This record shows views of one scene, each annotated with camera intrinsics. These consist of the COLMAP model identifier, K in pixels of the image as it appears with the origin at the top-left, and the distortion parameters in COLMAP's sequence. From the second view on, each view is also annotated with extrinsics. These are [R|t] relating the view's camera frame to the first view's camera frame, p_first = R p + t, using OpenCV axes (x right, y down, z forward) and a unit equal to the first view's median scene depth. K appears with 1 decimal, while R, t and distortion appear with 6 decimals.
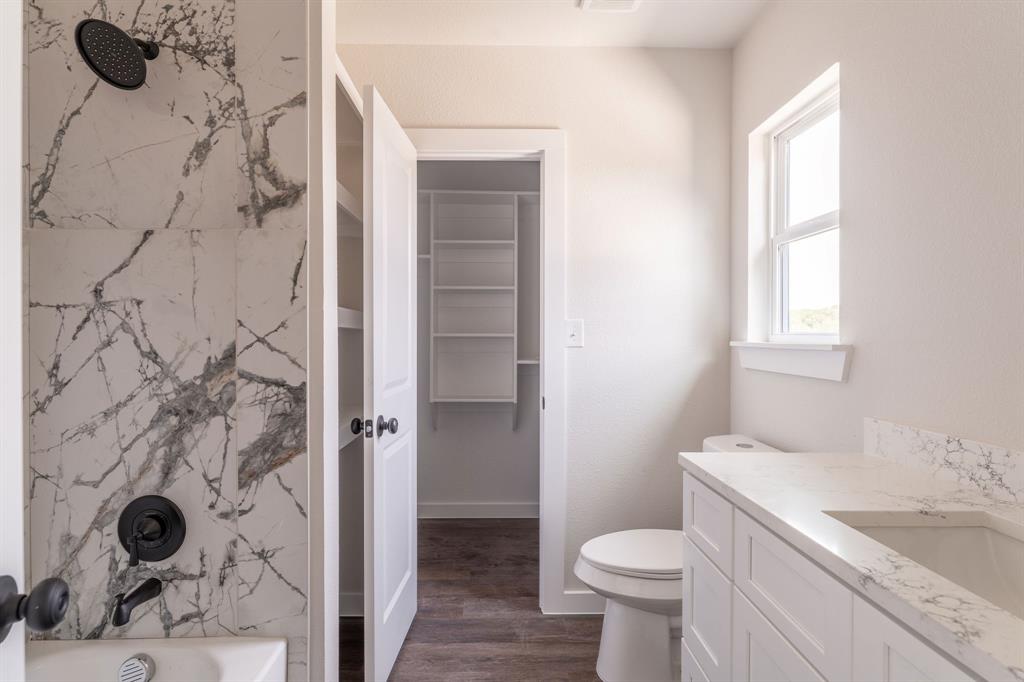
lens RADIAL K [[534.1, 0, 508.3], [0, 534.1, 330.3], [0, 0, 1]] dist [-0.000416, 0.000621]
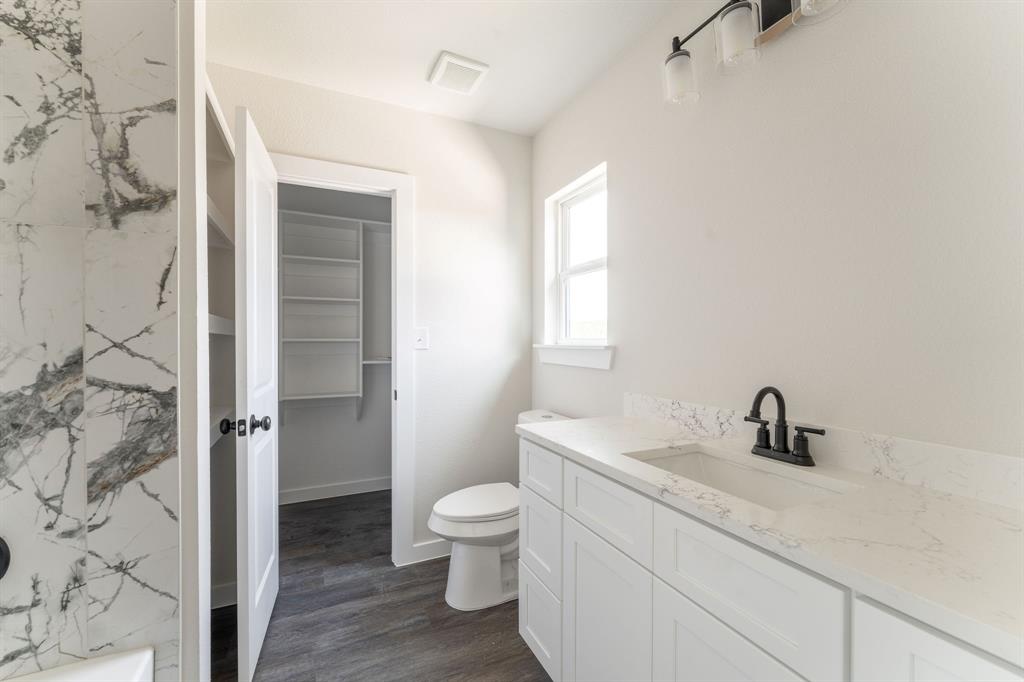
lens RADIAL K [[421.9, 0, 497.4], [0, 421.9, 335.6], [0, 0, 1]] dist [-0.000470, -0.000373]
pose [[0.912384, 0.002038, 0.409331, -0.148099], [-0.001526, 0.999998, -0.001578, 0.000414], [-0.409333, 0.000815, 0.912385, 0.022365]]
